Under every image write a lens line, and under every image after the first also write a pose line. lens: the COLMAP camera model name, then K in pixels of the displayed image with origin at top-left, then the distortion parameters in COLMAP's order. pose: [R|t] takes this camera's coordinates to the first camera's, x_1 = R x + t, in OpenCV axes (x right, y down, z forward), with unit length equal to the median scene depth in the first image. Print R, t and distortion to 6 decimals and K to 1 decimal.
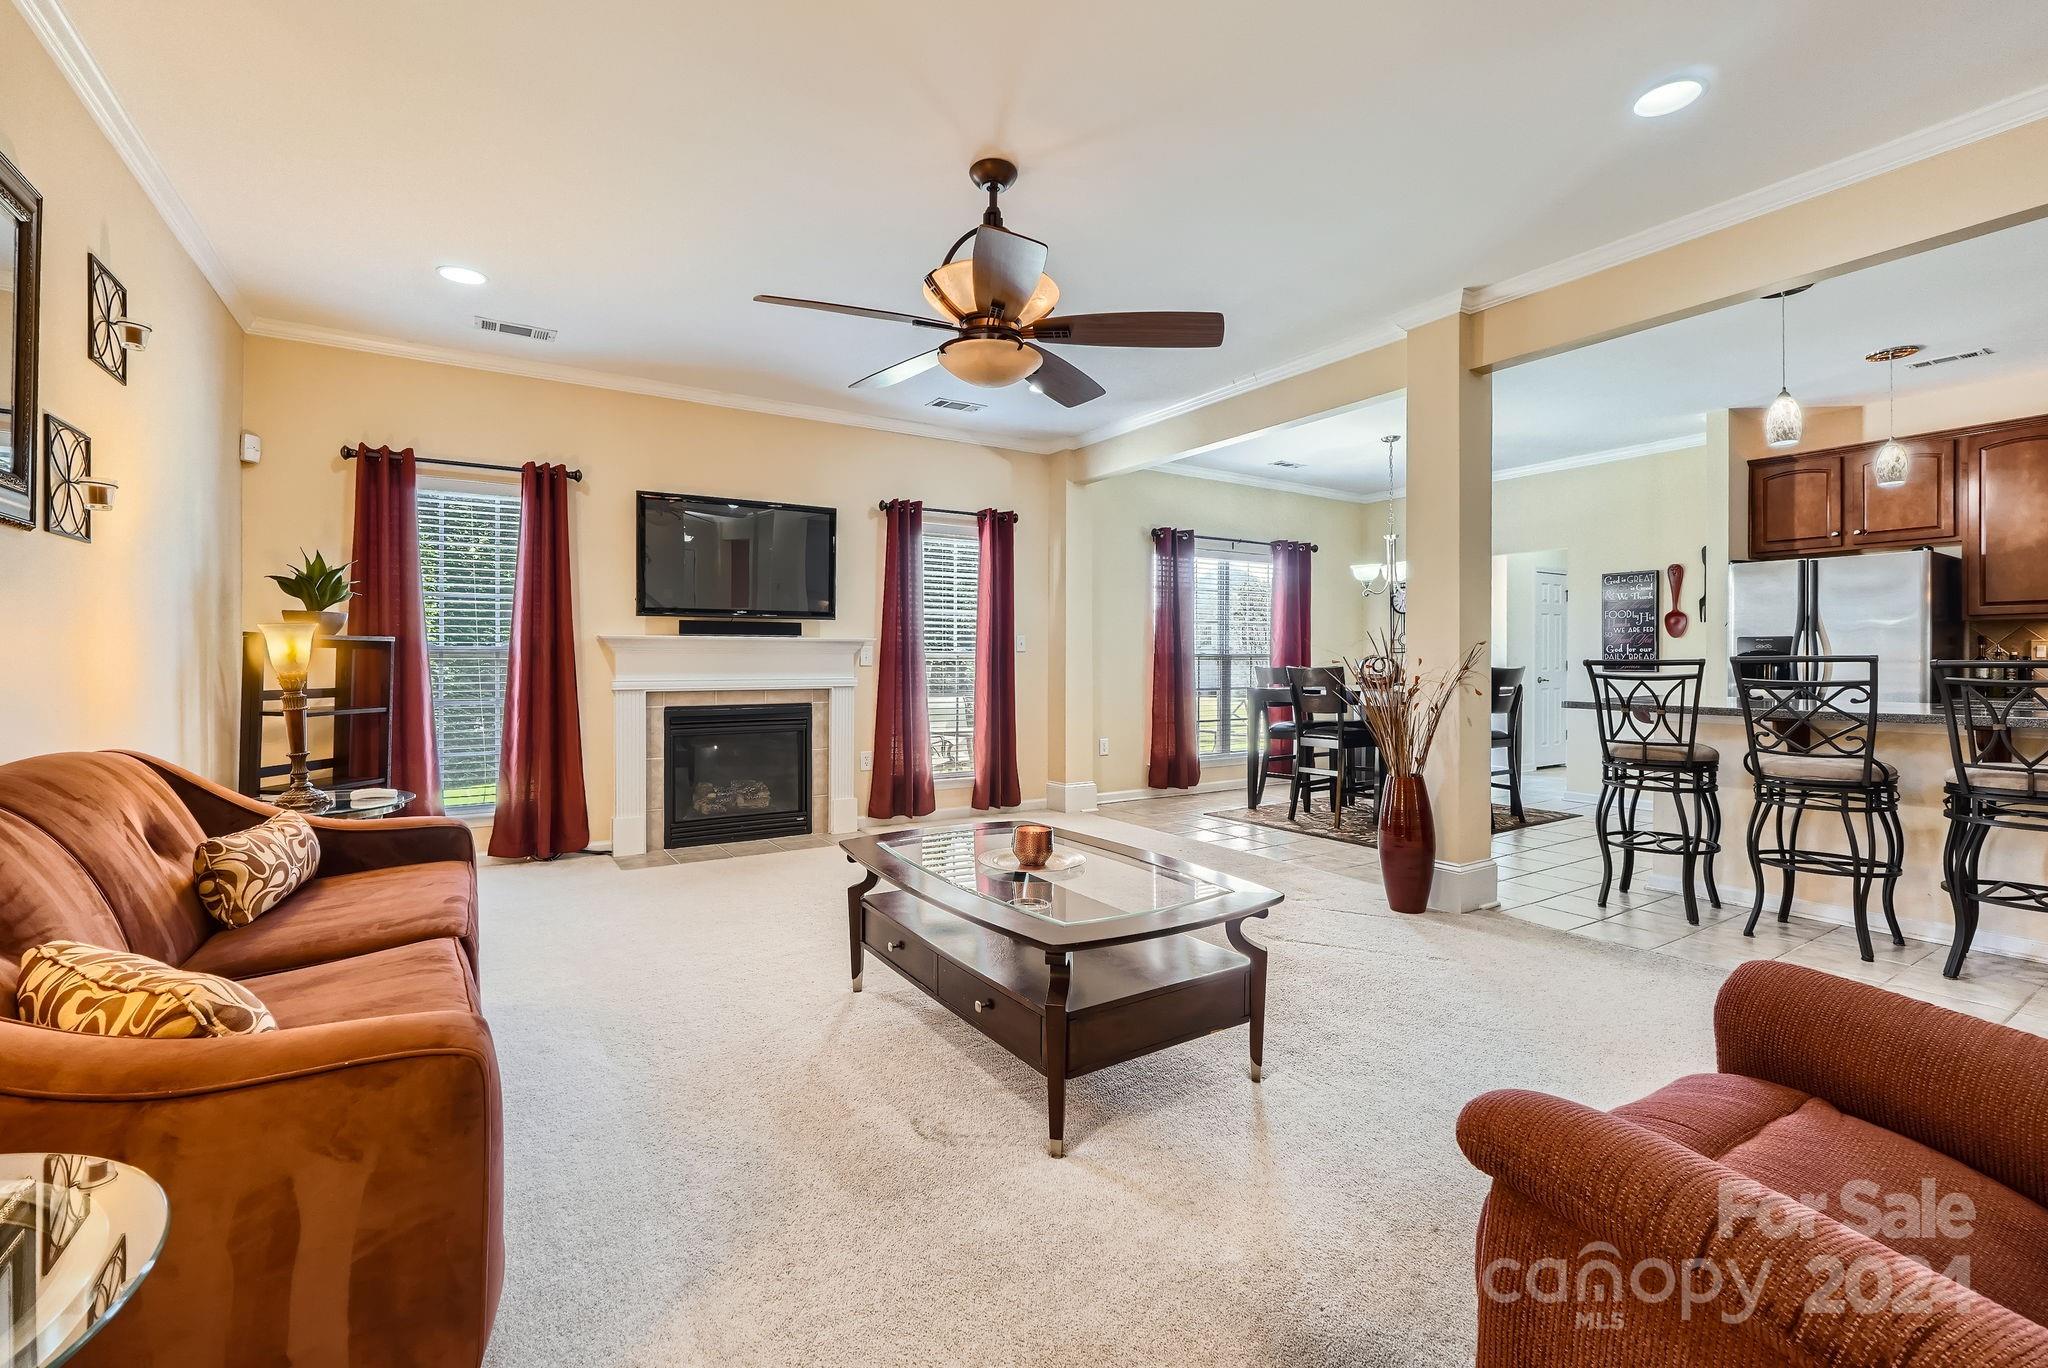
lens RADIAL K [[877.3, 0, 1030.2], [0, 877.3, 665.6], [0, 0, 1]] dist [-0.008325, 0.001369]
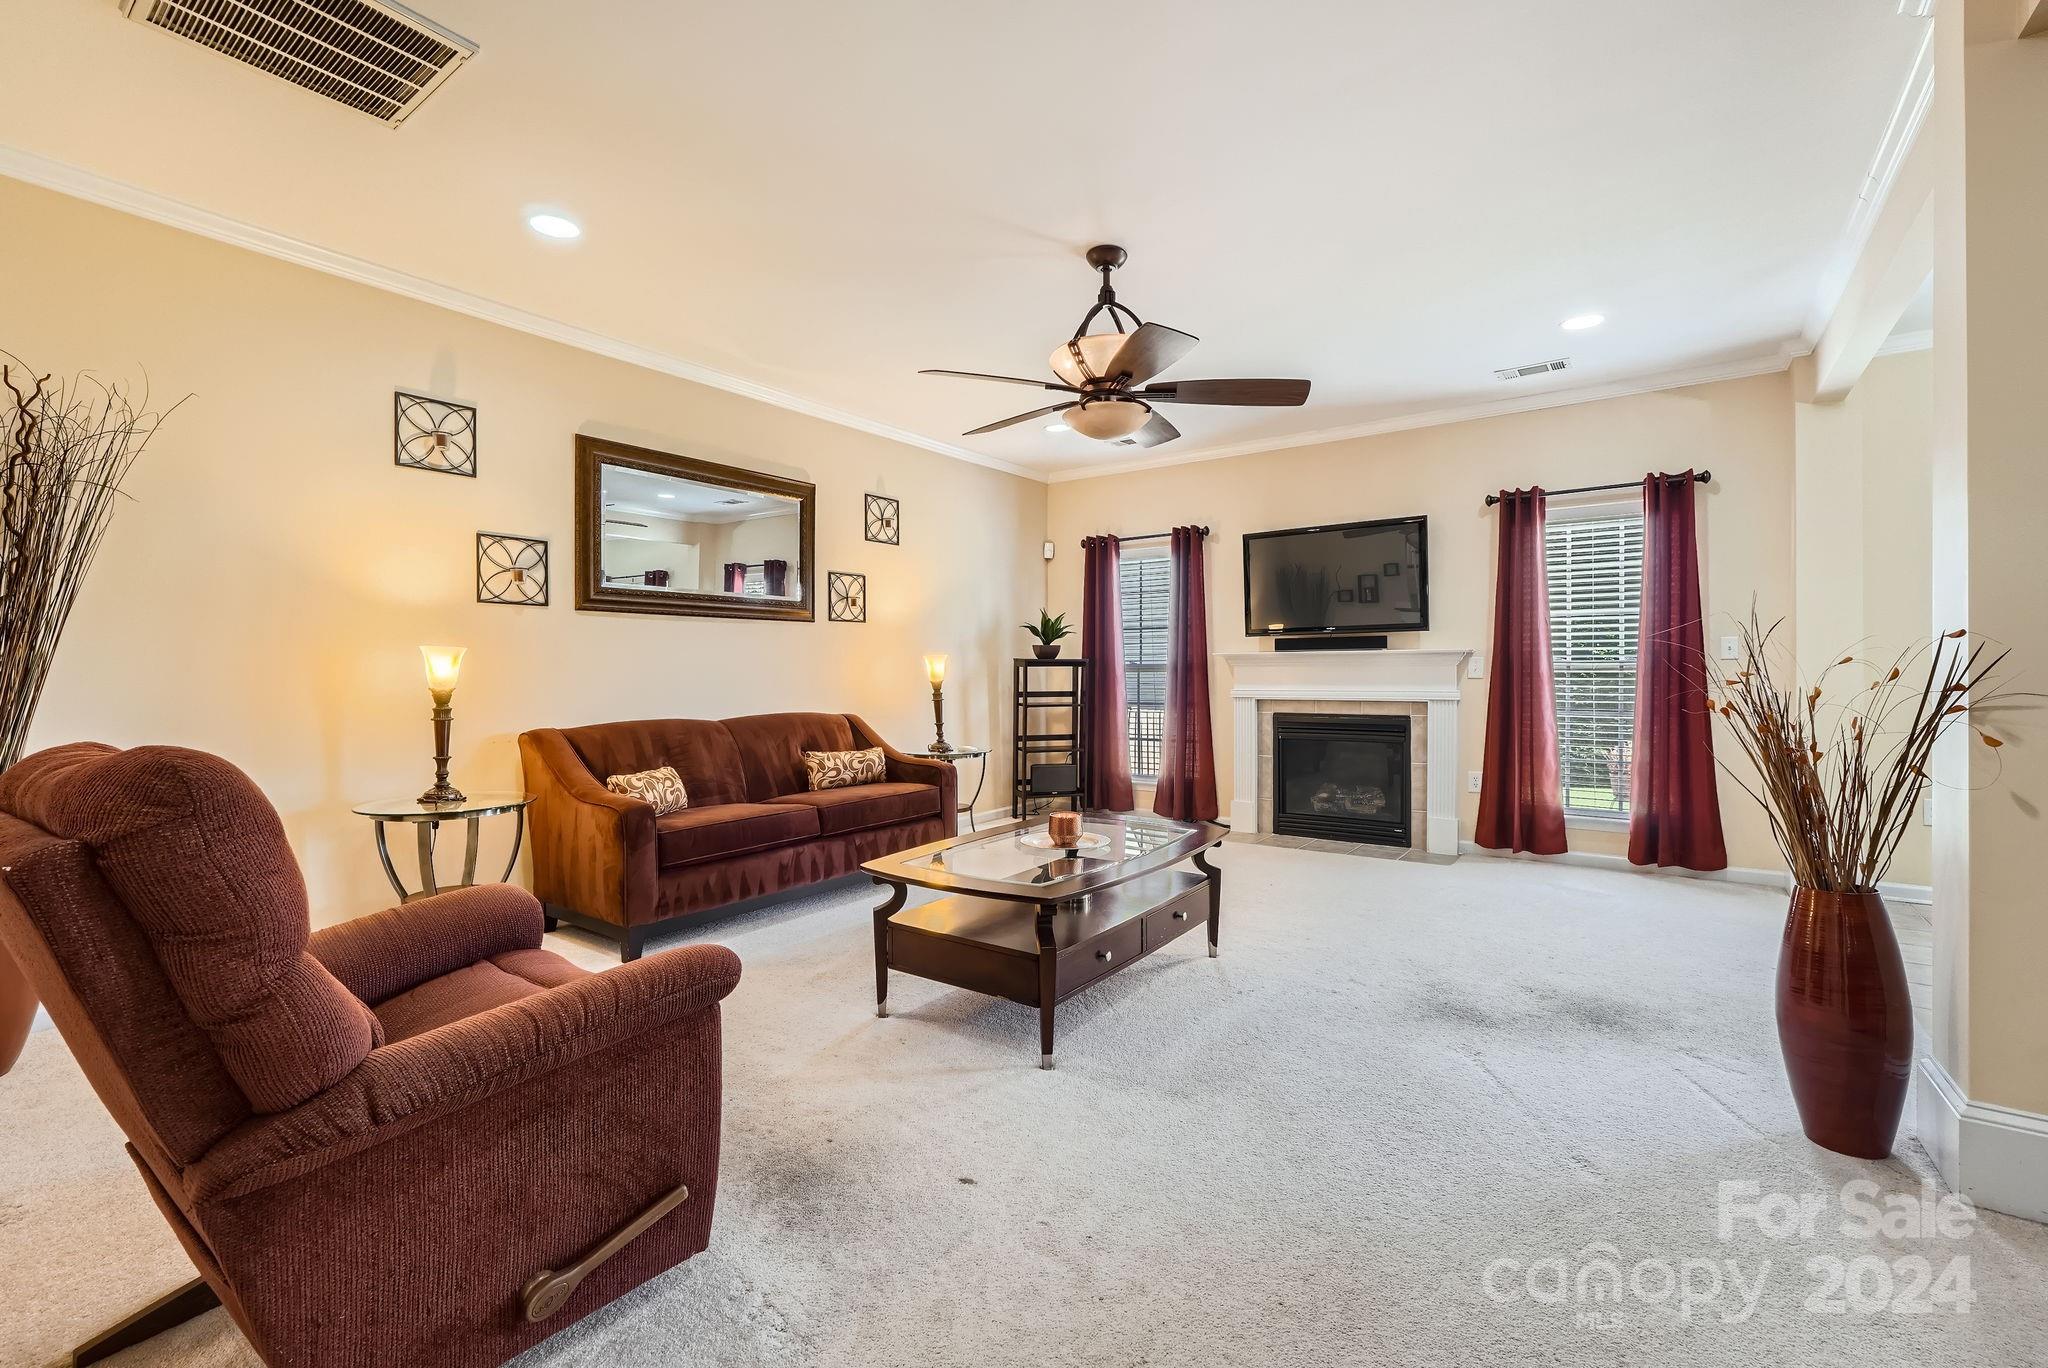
lens RADIAL K [[877.3, 0, 1031.2], [0, 877.3, 676.8], [0, 0, 1]] dist [-0.008325, 0.001369]
pose [[0.375865, 0.000466, -0.926674, 0.537397], [-0.002078, 0.999998, -0.000340, 0.000037], [0.926672, 0.002053, 0.375865, 0.250555]]
